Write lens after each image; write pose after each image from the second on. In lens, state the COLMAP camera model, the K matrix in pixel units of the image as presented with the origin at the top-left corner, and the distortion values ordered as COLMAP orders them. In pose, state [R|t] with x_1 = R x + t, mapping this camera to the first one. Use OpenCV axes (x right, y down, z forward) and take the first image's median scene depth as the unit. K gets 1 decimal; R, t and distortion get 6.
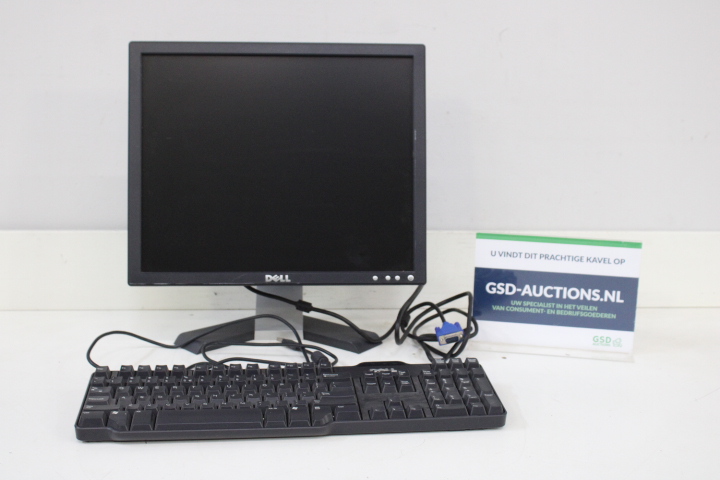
lens RADIAL K [[966.0, 0, 347.3], [0, 966.0, 238.5], [0, 0, 1]] dist [0.002390, 0.006254]
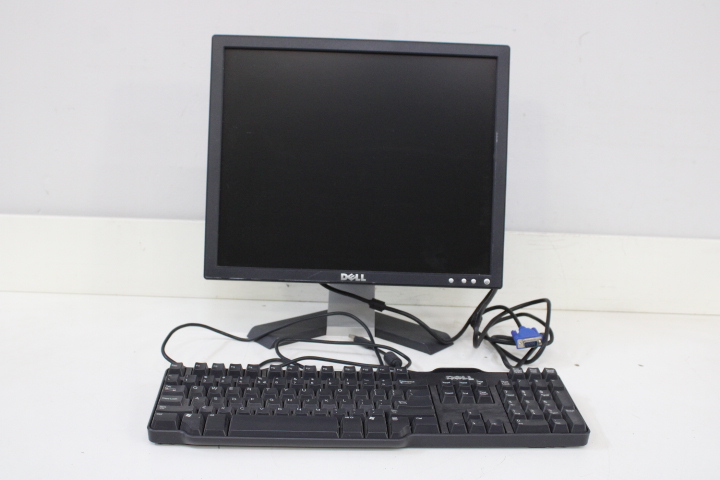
lens RADIAL K [[857.6, 0, 360.0], [0, 857.6, 240.0], [0, 0, 1]] dist [-0.022764, -0.026216]
pose [[0.998587, 0.036445, -0.038677, -0.032248], [-0.035408, 0.999003, 0.027188, -0.021455], [0.039629, -0.025780, 0.998882, 0.118289]]
